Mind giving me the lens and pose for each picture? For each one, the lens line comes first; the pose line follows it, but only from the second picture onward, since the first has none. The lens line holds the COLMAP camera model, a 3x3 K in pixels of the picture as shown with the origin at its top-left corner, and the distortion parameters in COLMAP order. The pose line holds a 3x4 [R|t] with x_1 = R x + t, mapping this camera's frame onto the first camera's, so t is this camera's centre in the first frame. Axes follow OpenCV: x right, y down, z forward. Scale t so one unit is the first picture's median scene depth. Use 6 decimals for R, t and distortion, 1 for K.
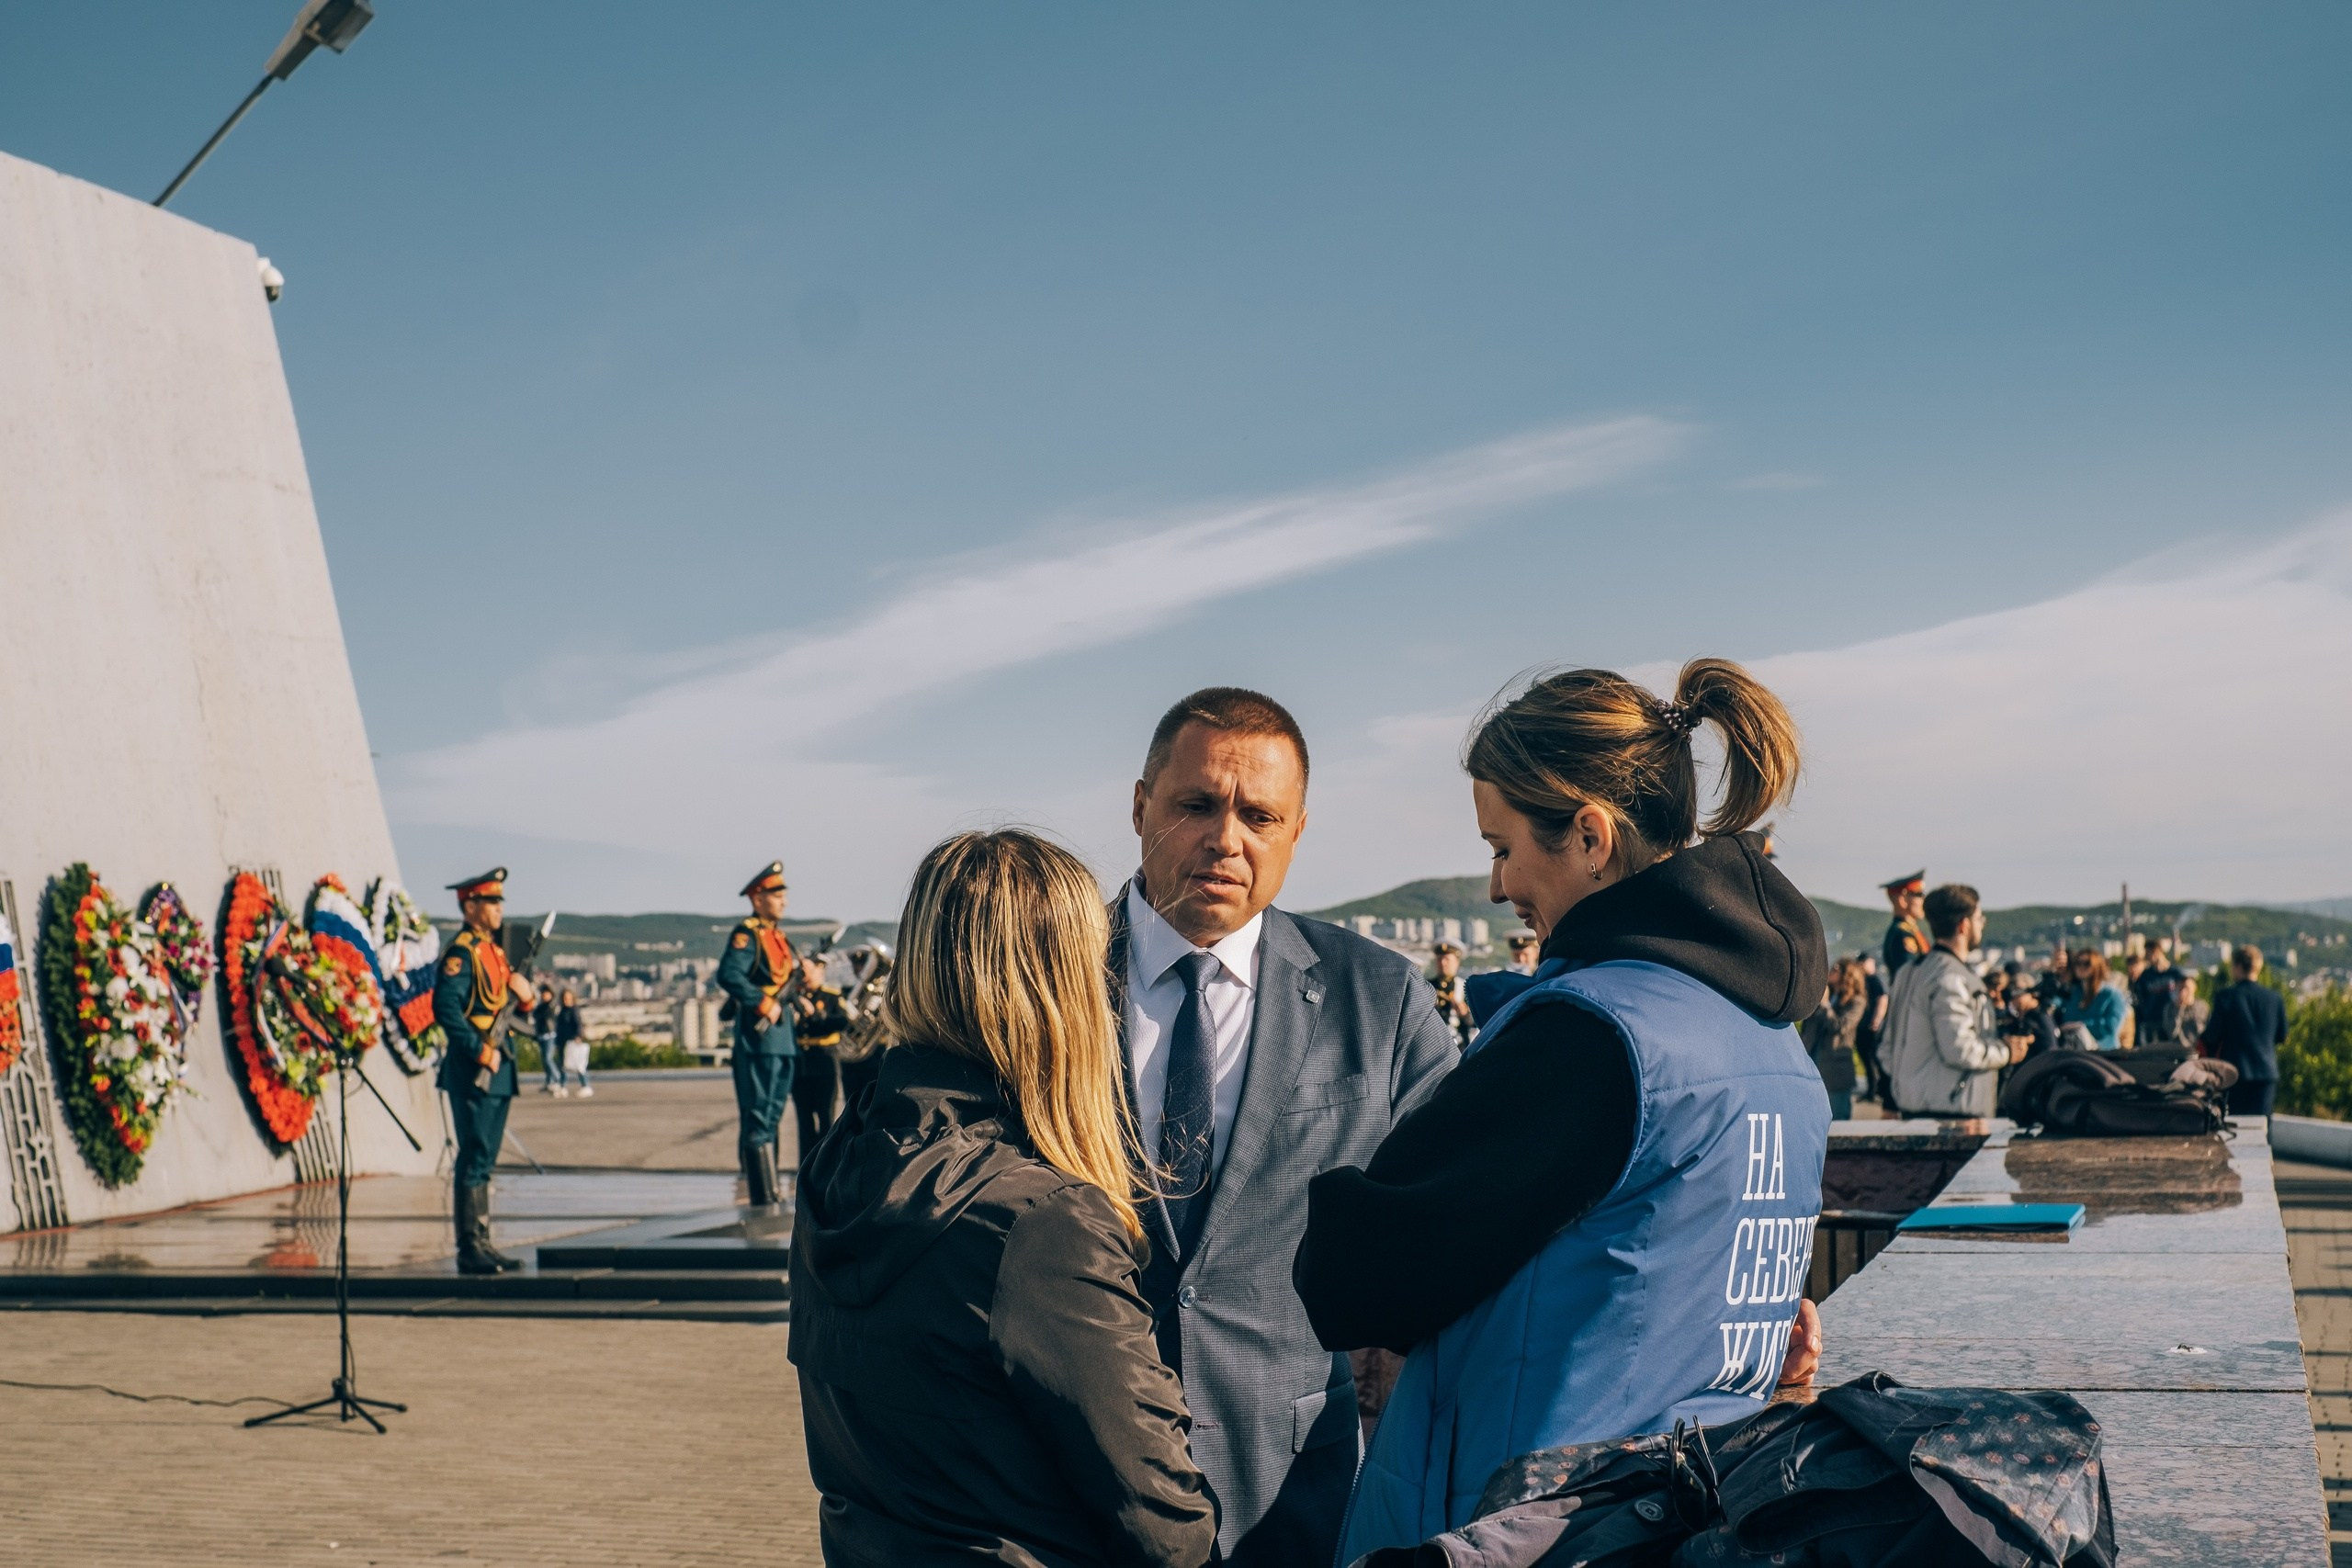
lens RADIAL K [[3612.7, 0, 1162.7], [0, 3612.7, 773.6], [0, 0, 1]] dist [-0.031593, 0.019192]
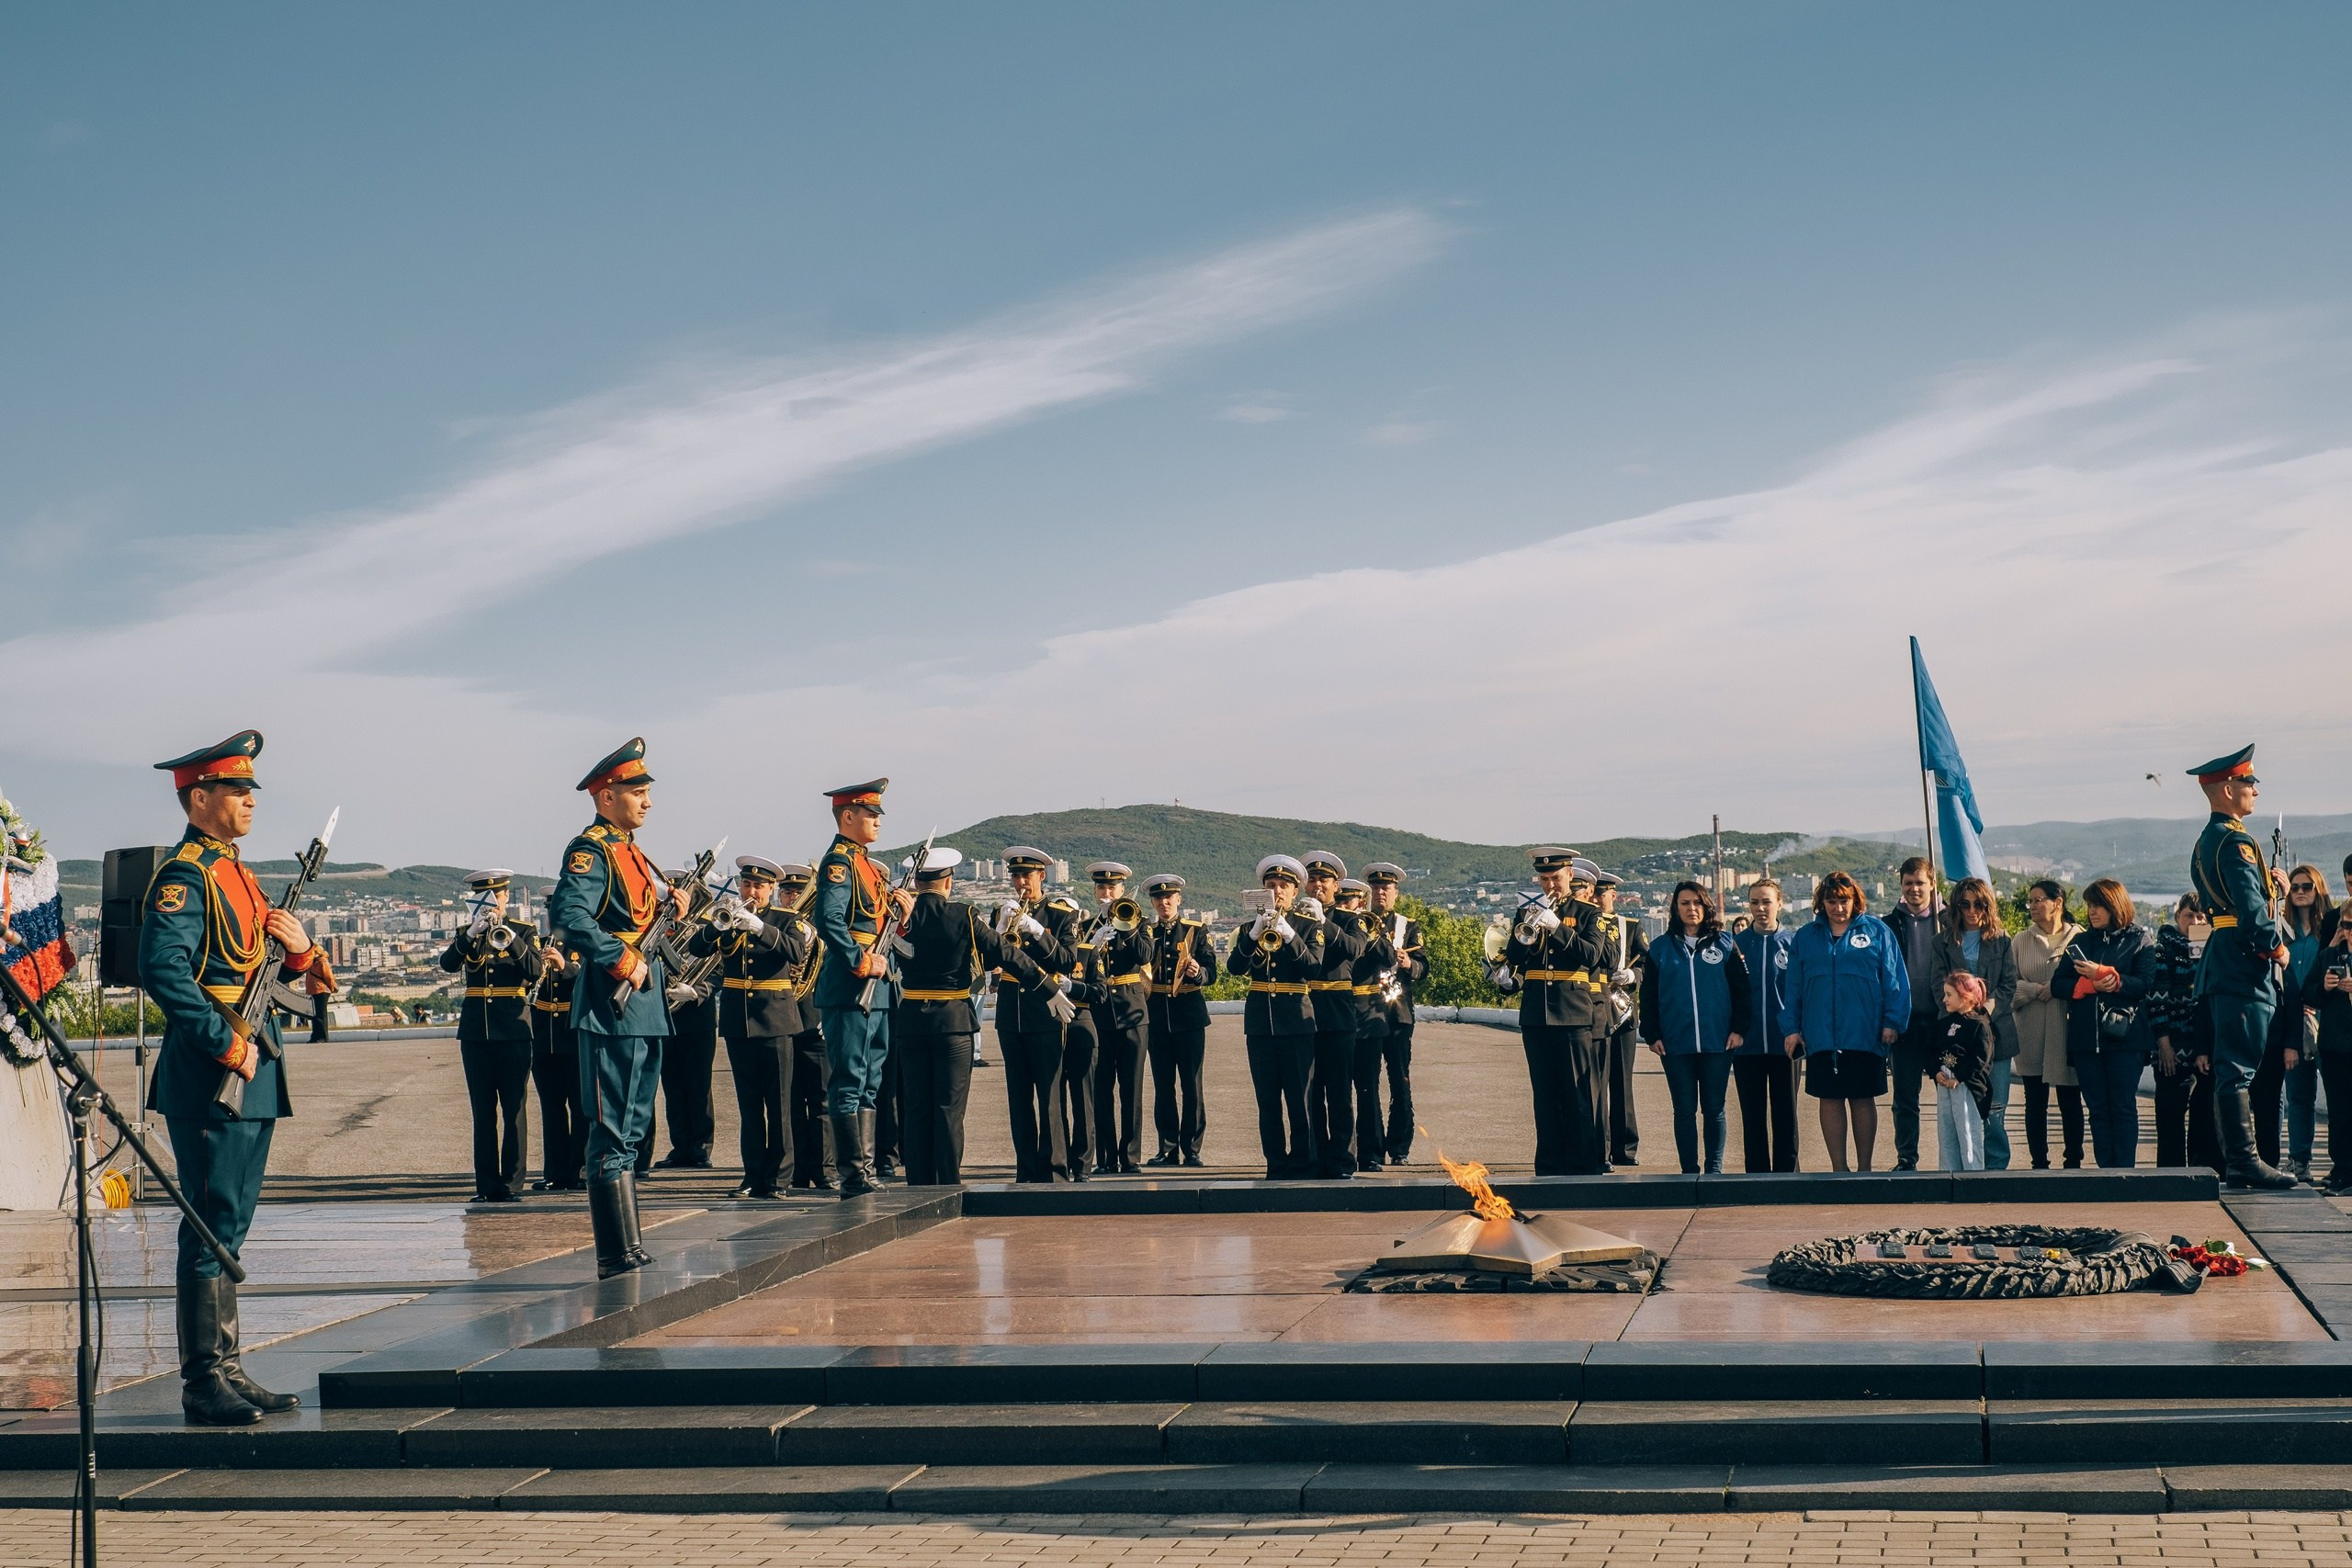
lens RADIAL K [[3651.0, 0, 1176.0], [0, 3651.0, 784.0], [0, 0, 1]] dist [-0.020345, -0.045792]
pose [[0.991660, -0.003848, 0.128828, -0.090794], [0.001589, 0.999843, 0.017633, 0.019989], [-0.128876, -0.017281, 0.991510, 0.319873]]
